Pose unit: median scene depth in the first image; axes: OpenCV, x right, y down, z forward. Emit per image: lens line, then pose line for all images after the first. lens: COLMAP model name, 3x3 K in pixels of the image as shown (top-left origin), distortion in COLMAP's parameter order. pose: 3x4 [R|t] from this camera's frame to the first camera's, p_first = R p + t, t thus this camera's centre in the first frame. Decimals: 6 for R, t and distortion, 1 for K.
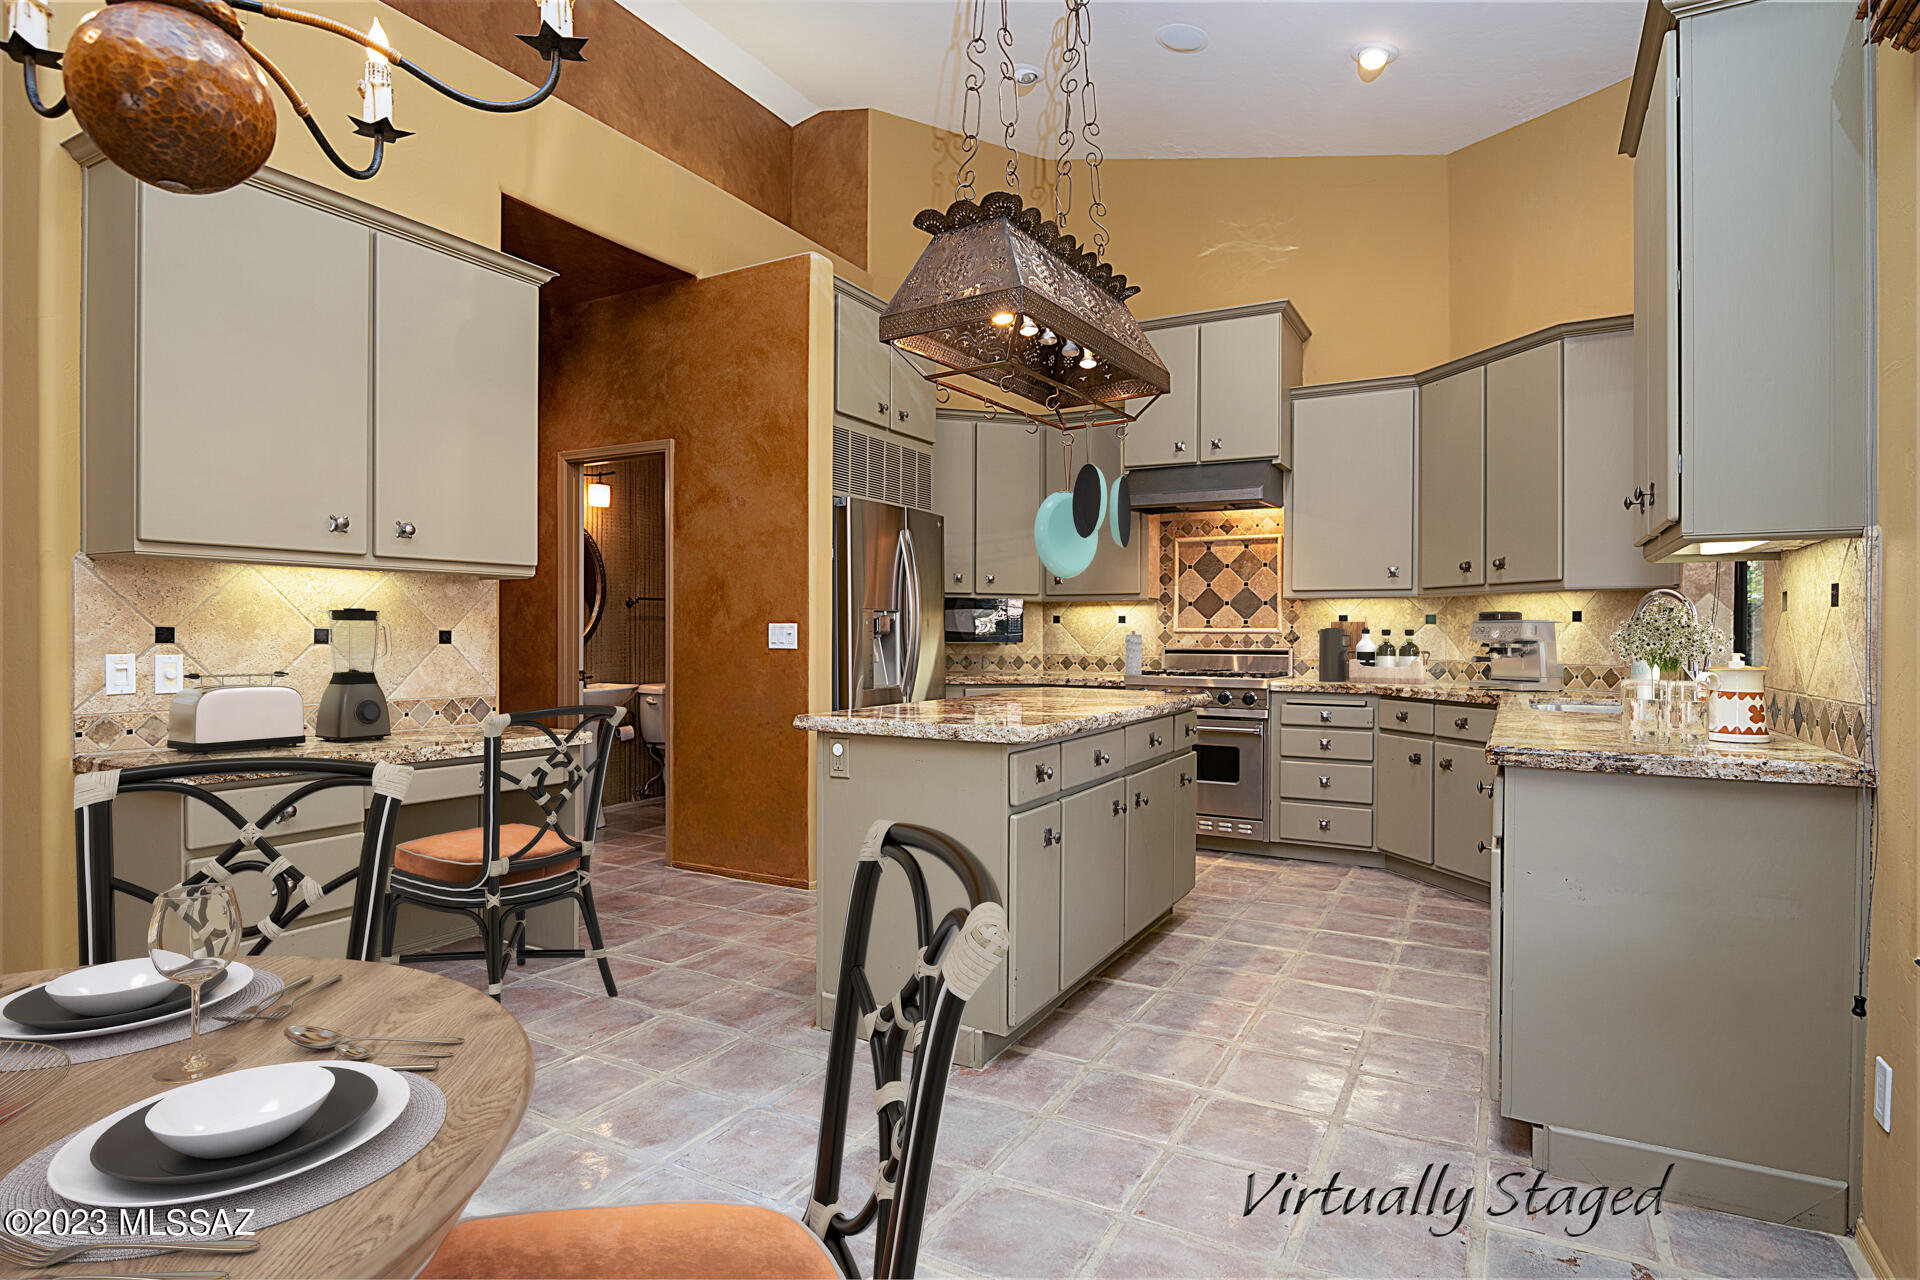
lens RADIAL K [[999.7, 0, 964.1], [0, 999.7, 638.9], [0, 0, 1]] dist [-0.007692, -0.001033]
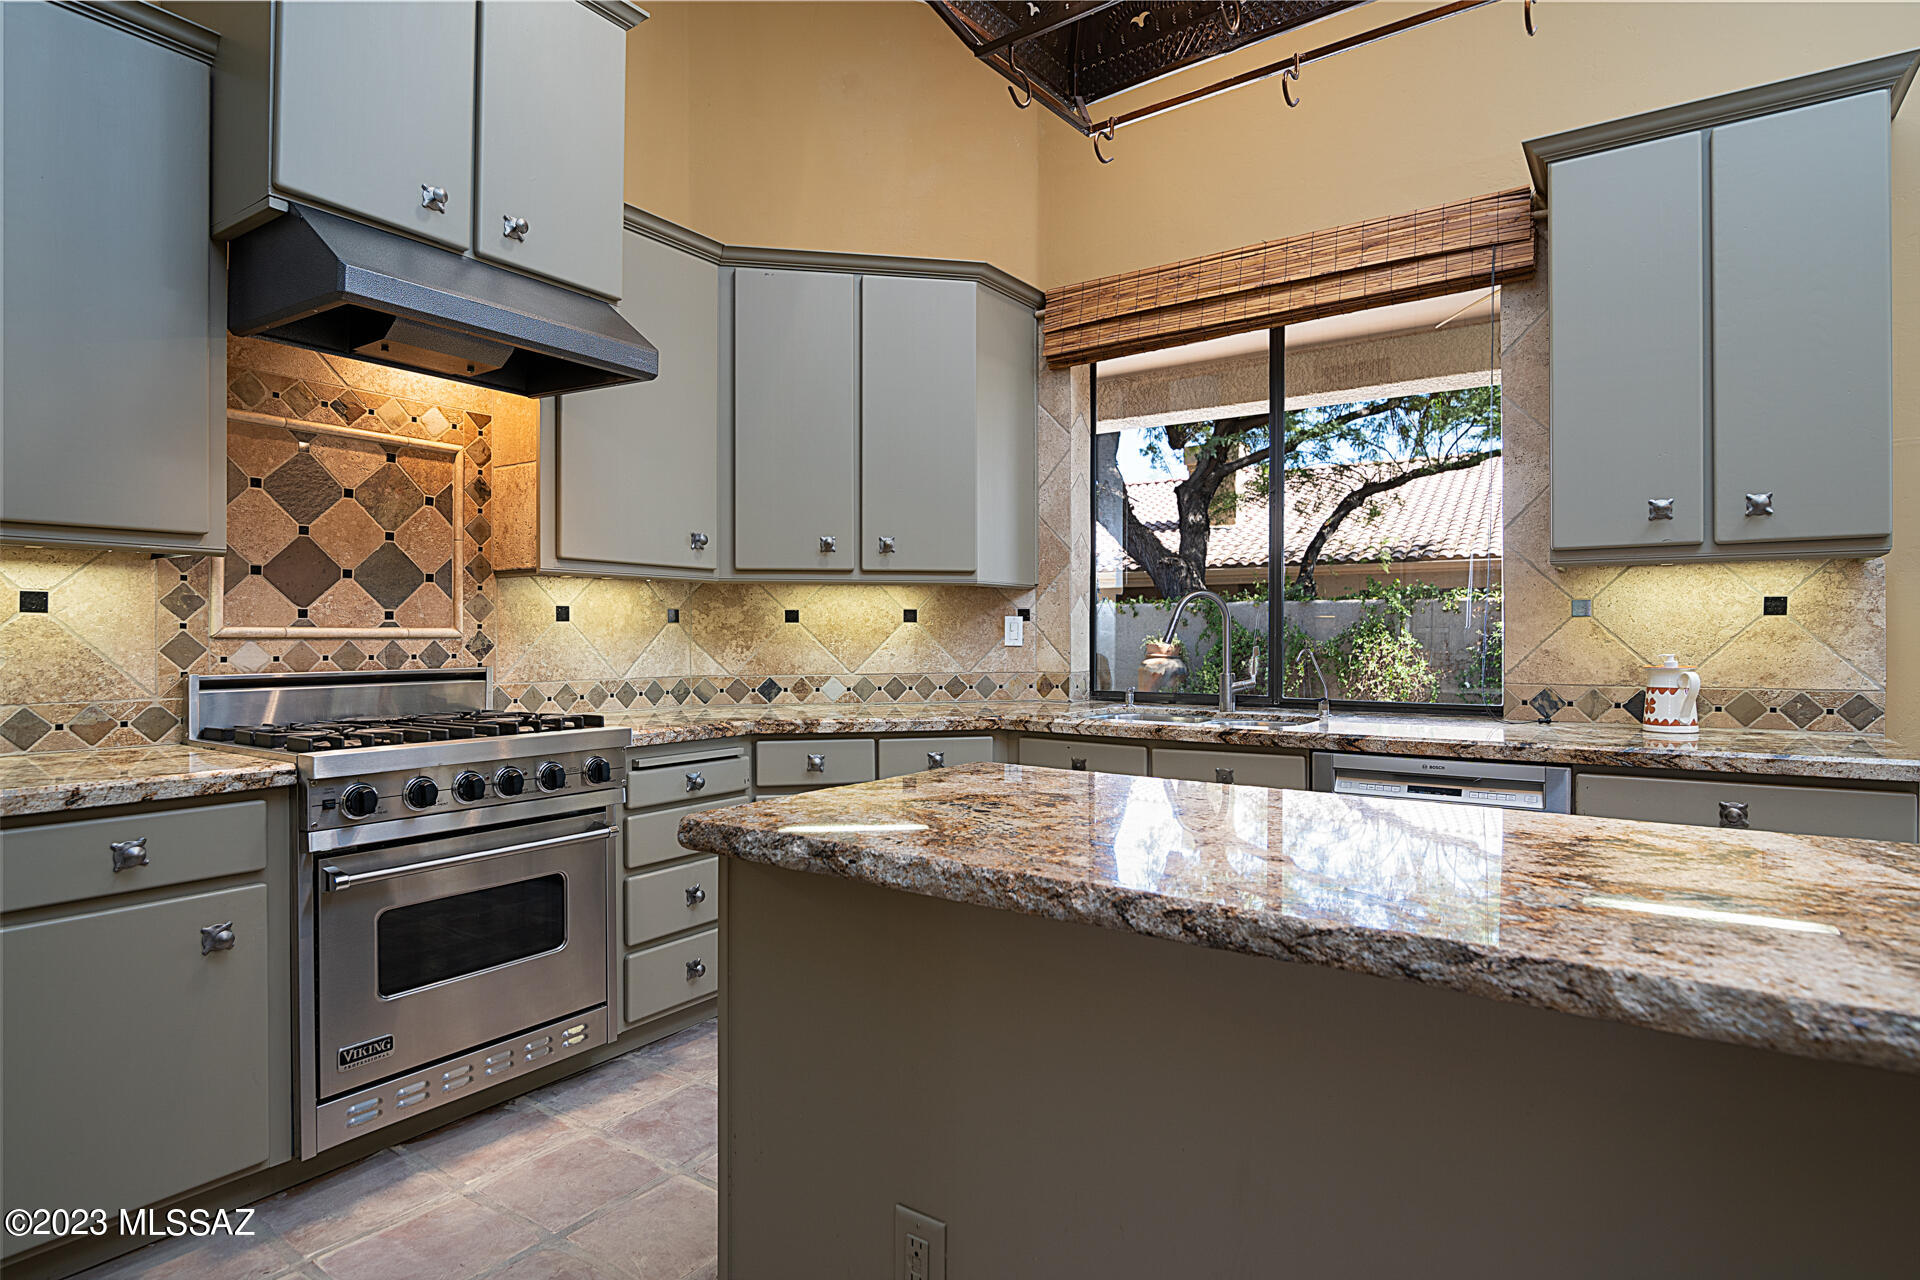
lens RADIAL K [[999.7, 0, 957.2], [0, 999.7, 639.7], [0, 0, 1]] dist [-0.007692, -0.001033]
pose [[0.104958, -0.005949, 0.994459, -0.169222], [0.009031, 0.999947, 0.005029, -0.005090], [-0.994436, 0.008453, 0.105007, 0.688995]]
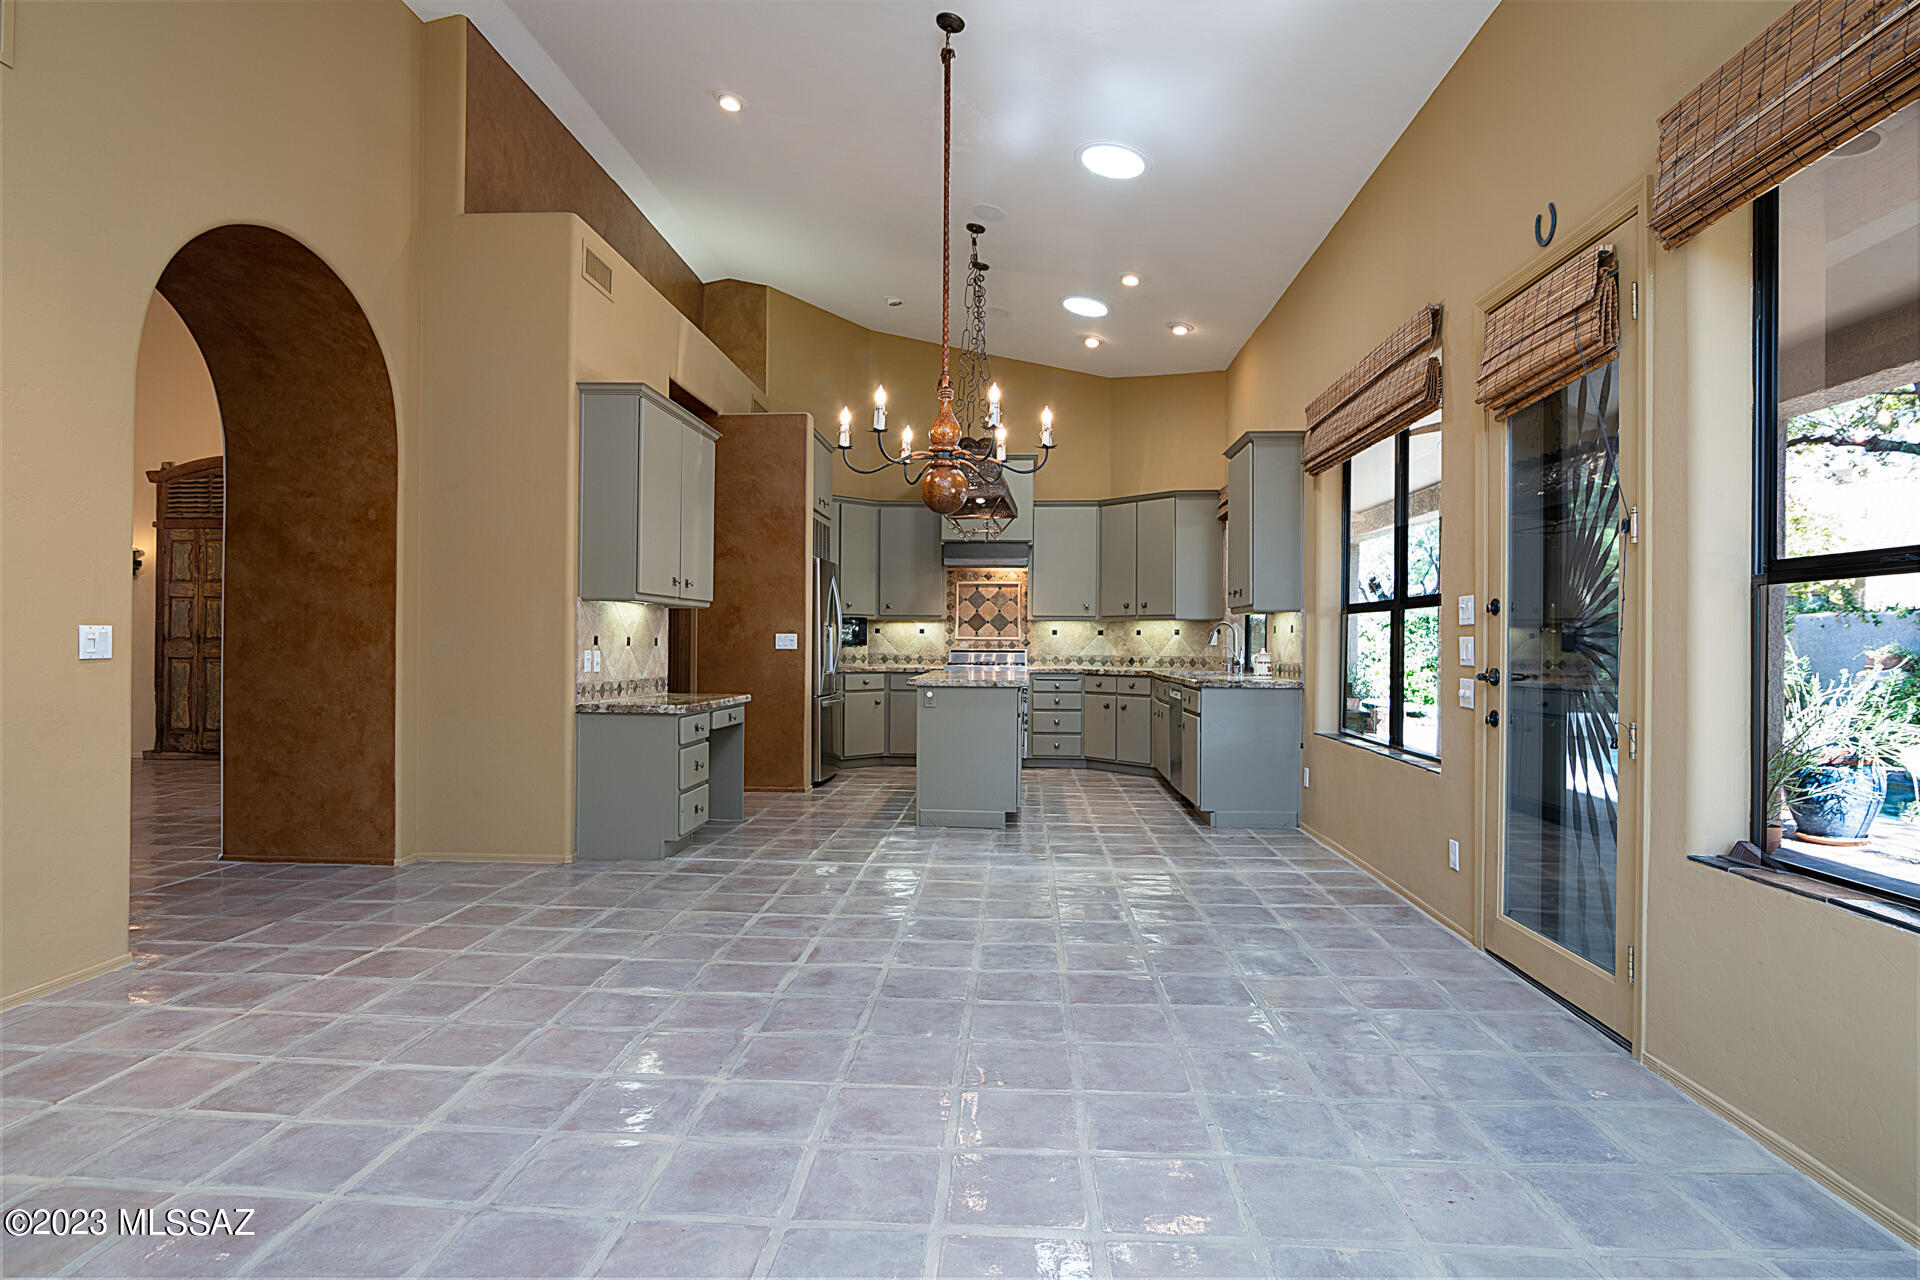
lens RADIAL K [[999.7, 0, 960.7], [0, 999.7, 637.4], [0, 0, 1]] dist [-0.007692, -0.001033]
pose [[0.904334, 0.003689, 0.426809, -0.499651], [-0.000682, 0.999974, -0.007197, 0.001764], [-0.426825, 0.006217, 0.904313, -0.495923]]
